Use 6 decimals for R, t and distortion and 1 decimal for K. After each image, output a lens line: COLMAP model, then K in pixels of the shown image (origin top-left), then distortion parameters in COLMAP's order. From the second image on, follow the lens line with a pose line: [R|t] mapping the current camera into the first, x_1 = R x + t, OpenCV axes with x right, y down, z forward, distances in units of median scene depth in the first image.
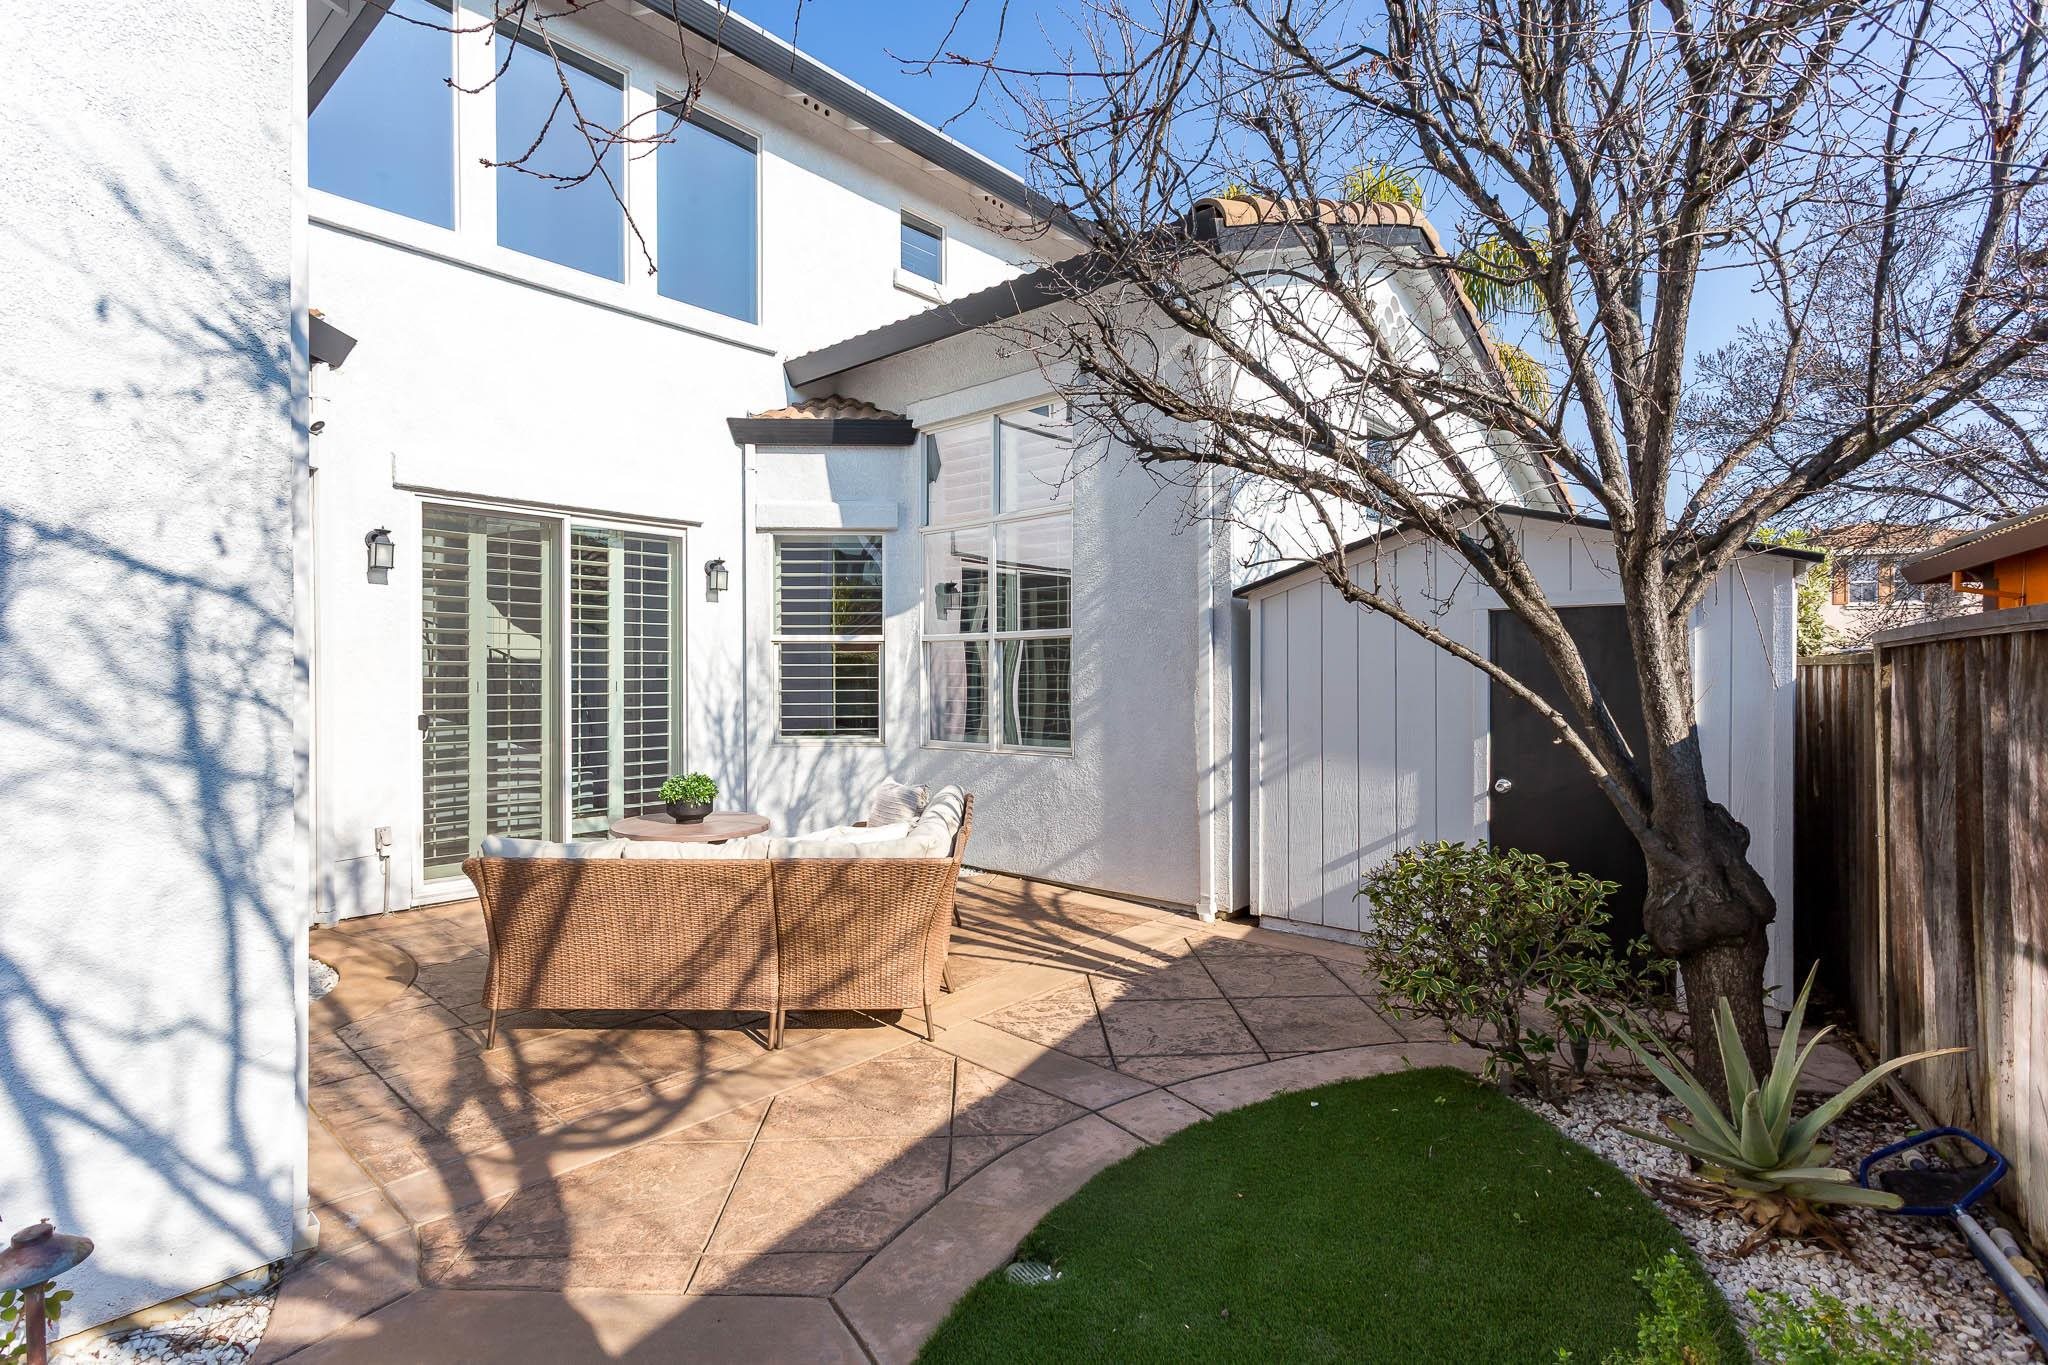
lens RADIAL K [[970.1, 0, 1018.6], [0, 970.1, 670.9], [0, 0, 1]] dist [0.005445, 0.000683]
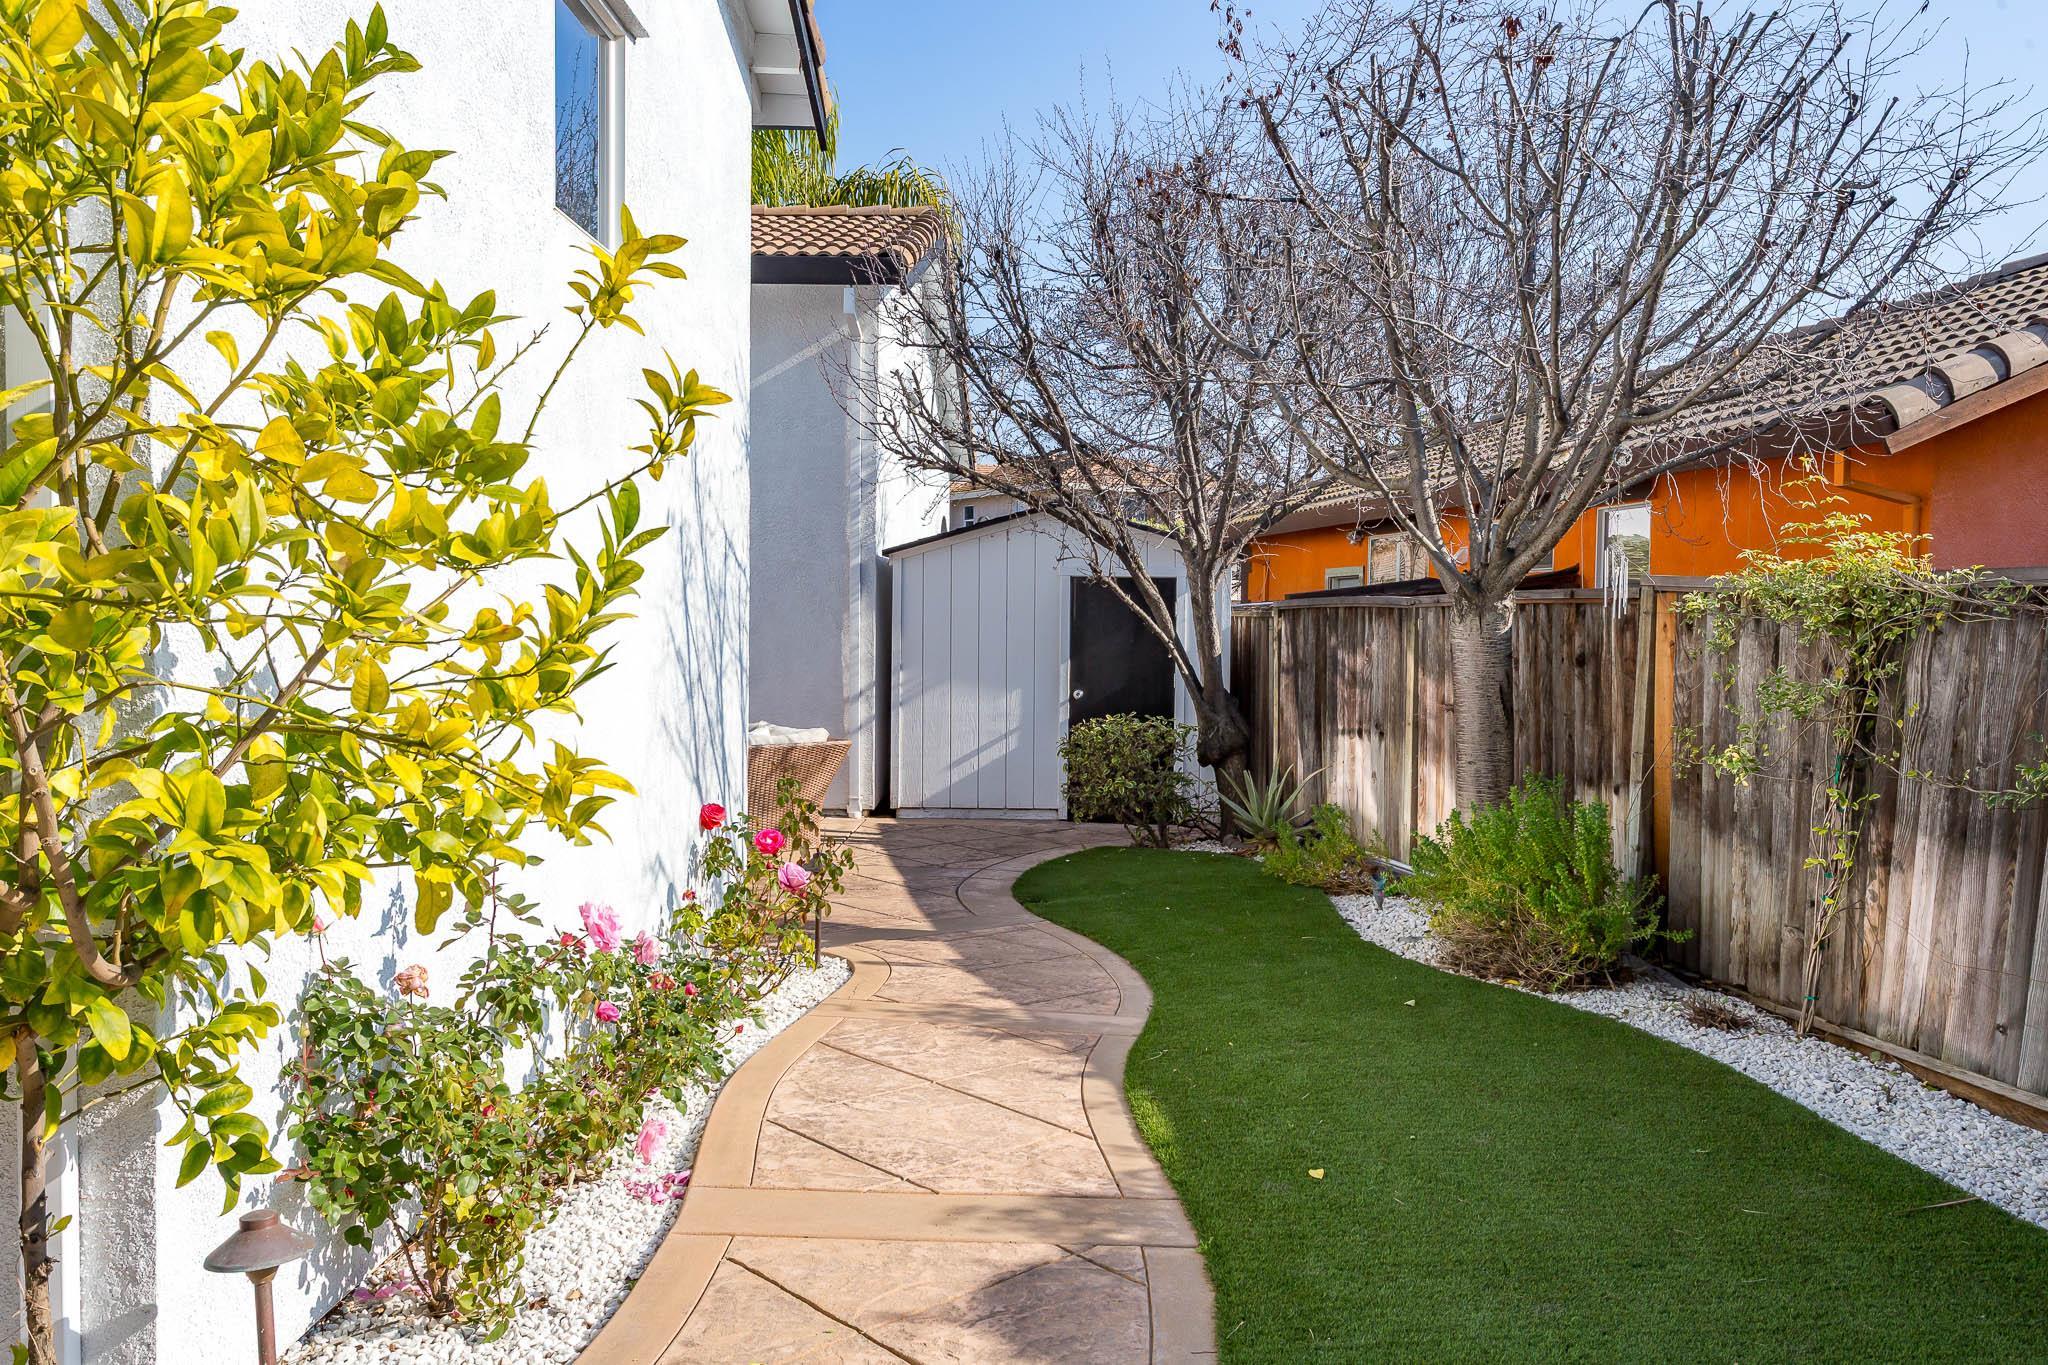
lens RADIAL K [[1717.9, 0, 1023.7], [0, 1717.9, 682.9], [0, 0, 1]] dist [-0.002226, -0.000086]
pose [[0.753502, -0.014348, 0.657289, -1.169302], [-0.014549, 0.999153, 0.038489, -0.000161], [-0.657284, -0.038564, 0.752656, -0.838862]]
